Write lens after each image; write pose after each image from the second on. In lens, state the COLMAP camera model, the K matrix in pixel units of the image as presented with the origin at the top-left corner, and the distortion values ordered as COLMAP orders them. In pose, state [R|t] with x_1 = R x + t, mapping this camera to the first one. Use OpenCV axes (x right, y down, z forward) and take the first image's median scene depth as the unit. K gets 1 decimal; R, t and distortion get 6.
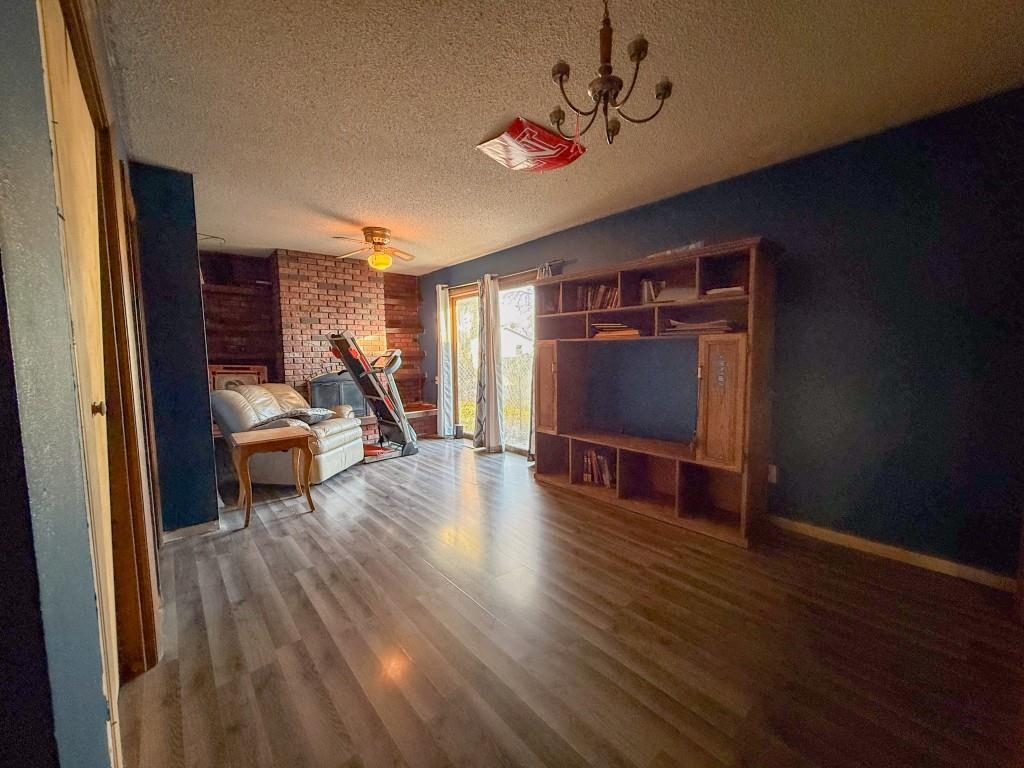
lens RADIAL K [[408.1, 0, 510.1], [0, 408.1, 384.8], [0, 0, 1]] dist [-0.001946, 0.000318]
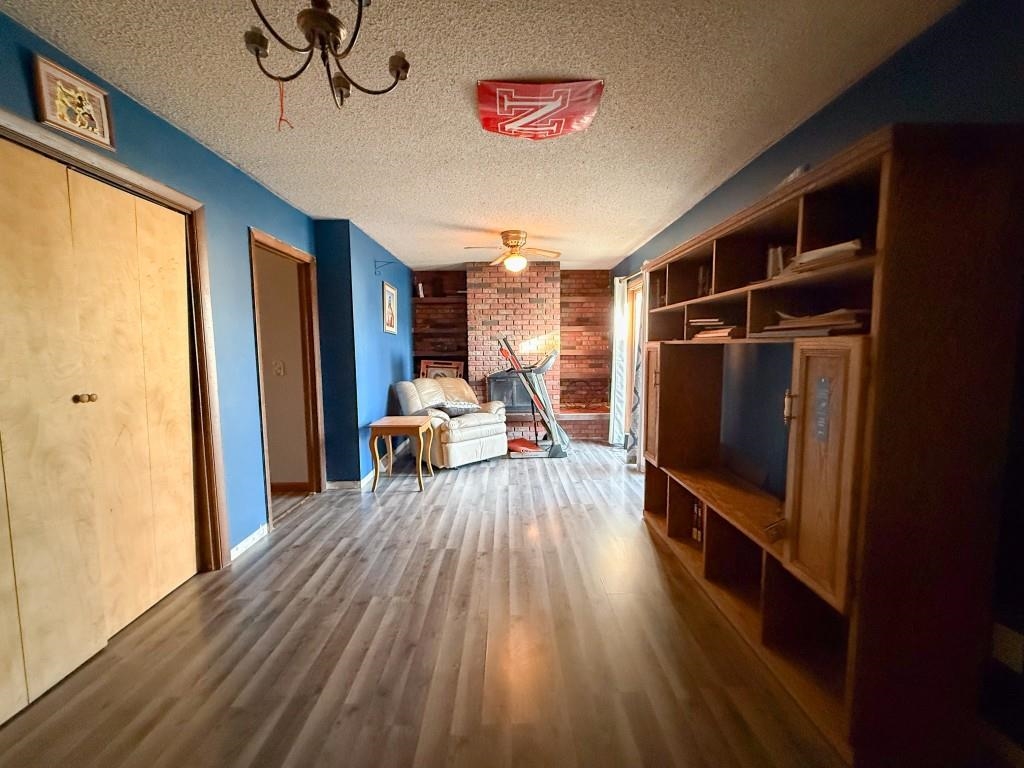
lens RADIAL K [[408.1, 0, 509.6], [0, 408.1, 383.9], [0, 0, 1]] dist [-0.001946, 0.000318]
pose [[0.766500, 0.064063, -0.639042, 0.367900], [-0.054957, 0.997906, 0.034121, -0.040683], [0.639889, 0.008967, 0.768415, 0.231167]]
